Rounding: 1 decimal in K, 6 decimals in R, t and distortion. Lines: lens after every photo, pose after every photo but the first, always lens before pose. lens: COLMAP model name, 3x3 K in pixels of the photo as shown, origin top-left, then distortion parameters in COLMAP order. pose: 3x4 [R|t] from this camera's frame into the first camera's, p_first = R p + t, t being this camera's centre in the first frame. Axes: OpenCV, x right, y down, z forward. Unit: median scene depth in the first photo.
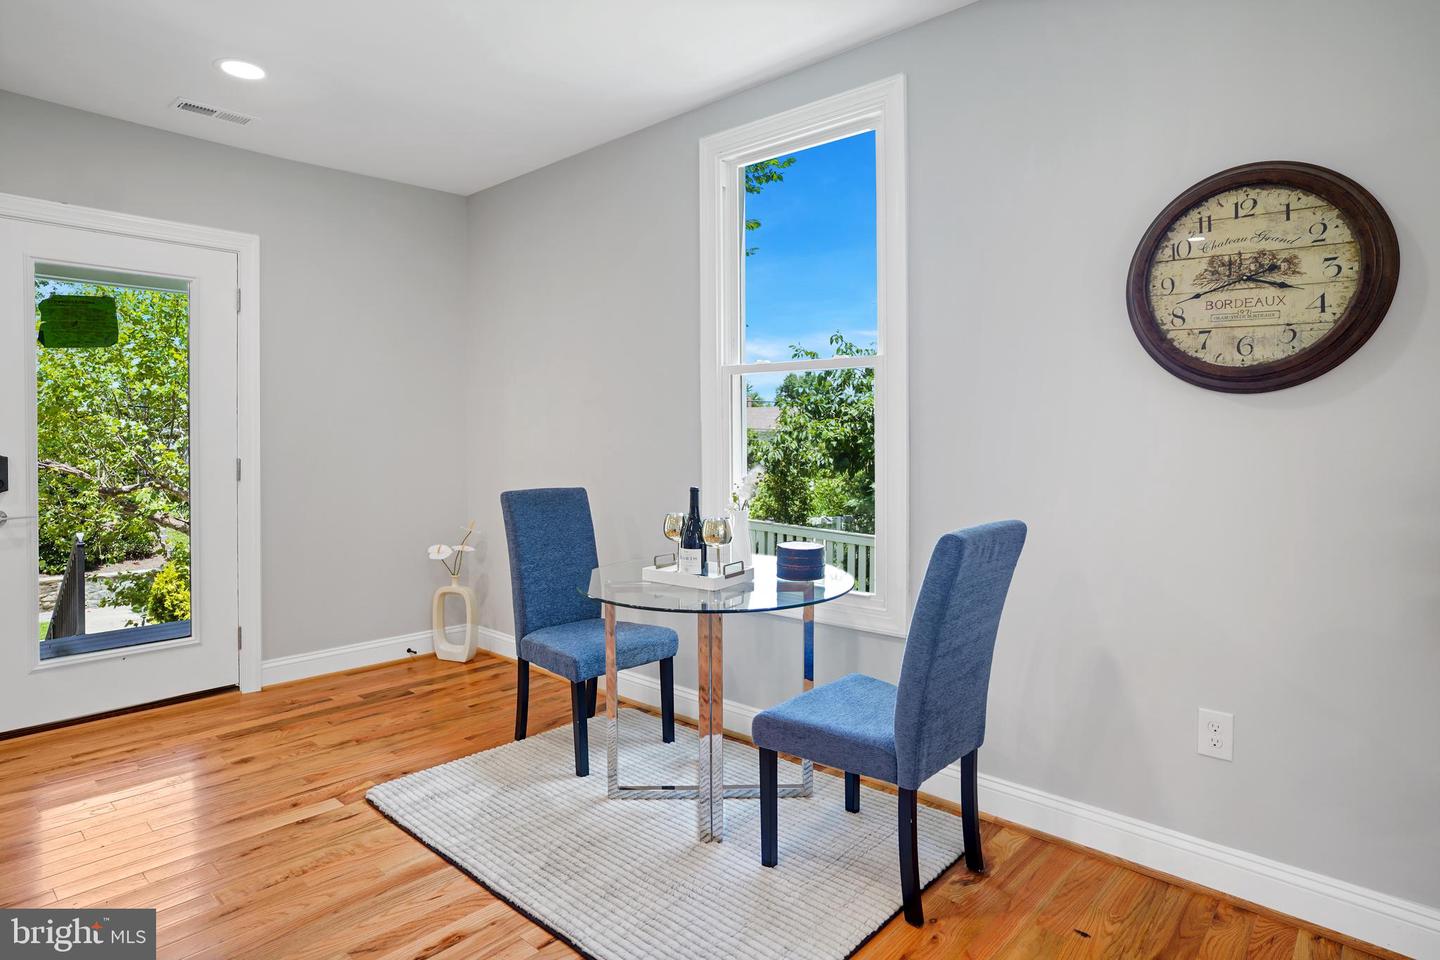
lens RADIAL K [[788.3, 0, 719.5], [0, 788.3, 462.8], [0, 0, 1]] dist [-0.003058, -0.000427]
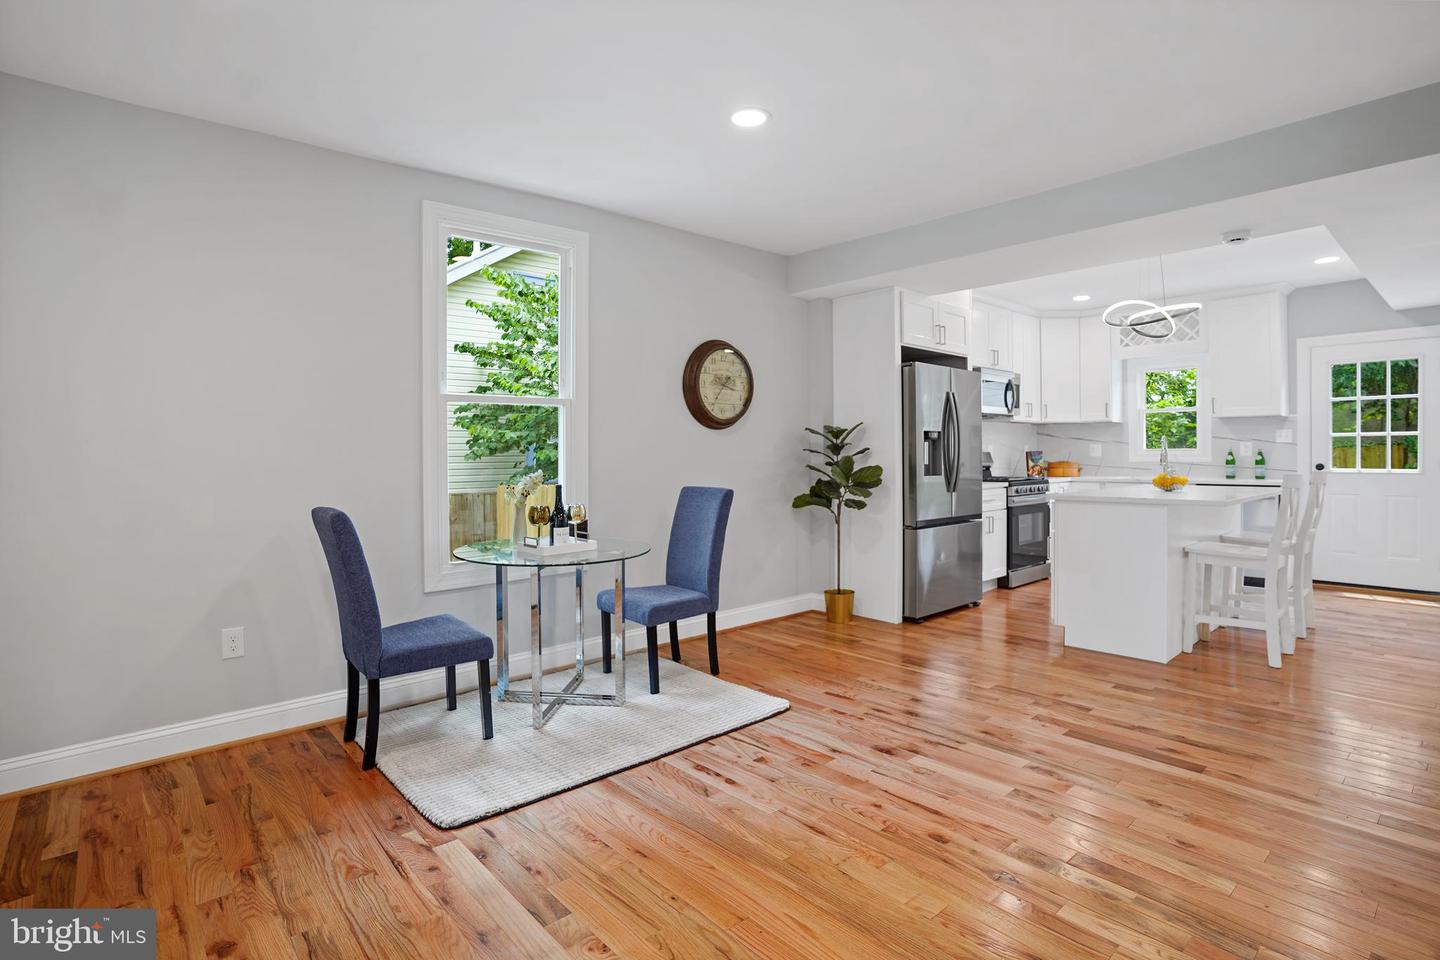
lens RADIAL K [[718.9, 0, 723.6], [0, 718.9, 447.9], [0, 0, 1]] dist [-0.048952, 0.002141]
pose [[0.104976, -0.012475, 0.994397, -1.022268], [0.037439, 0.999262, 0.008583, -0.028020], [-0.993770, 0.036328, 0.105366, 0.455420]]
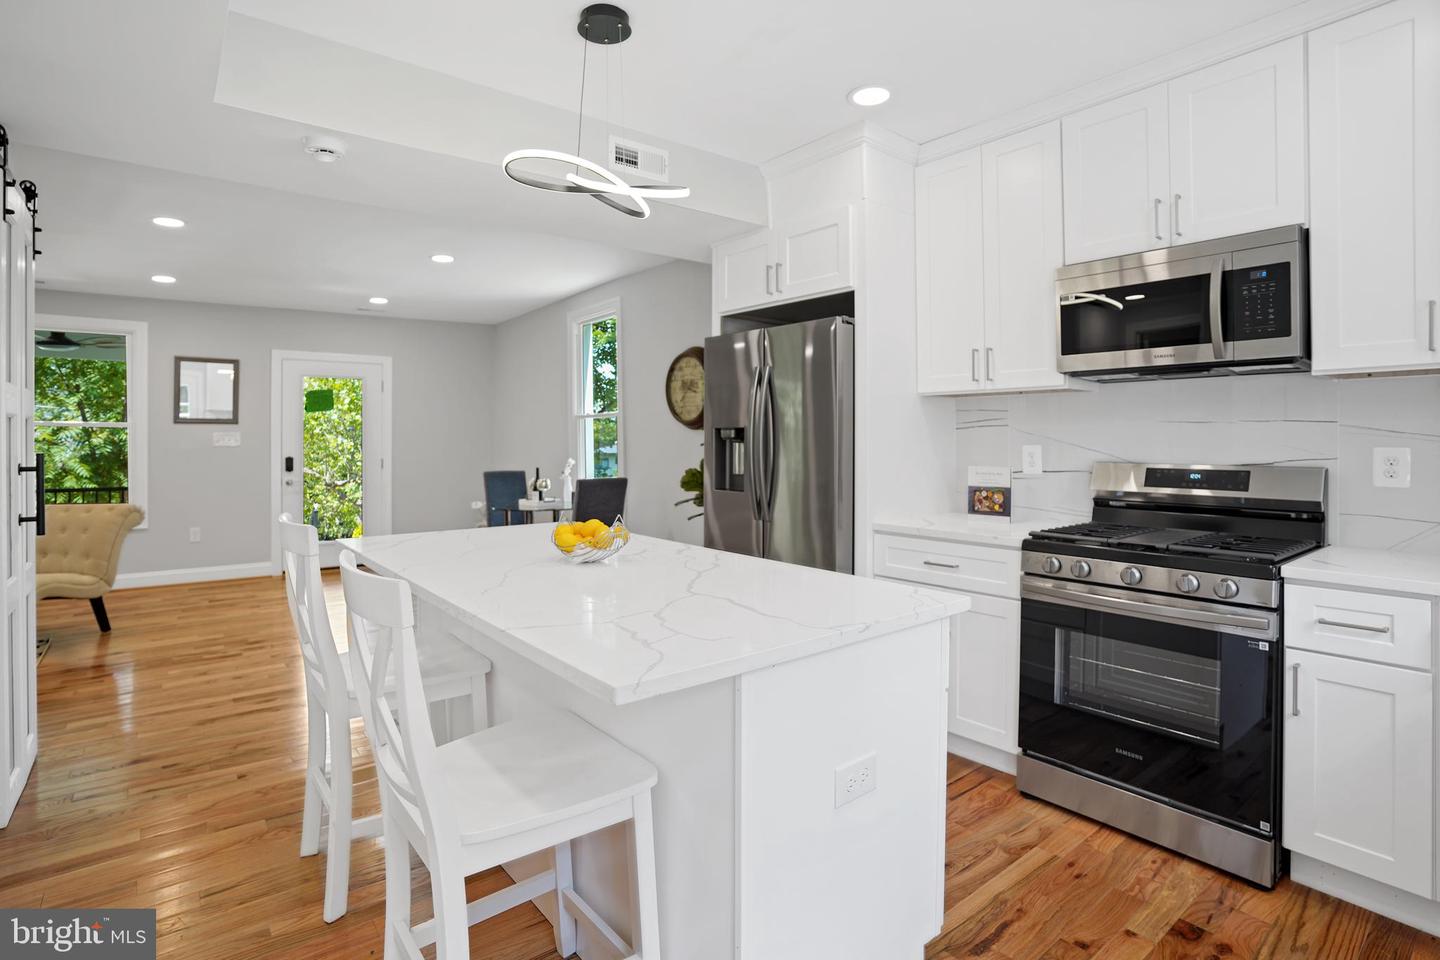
lens RADIAL K [[718.9, 0, 723.6], [0, 718.9, 447.9], [0, 0, 1]] dist [-0.048952, 0.002141]
pose [[0.988147, -0.007387, -0.153334, 0.714566], [0.002465, 0.999476, -0.032262, 0.037439], [0.153492, 0.031502, 0.987648, -0.916910]]
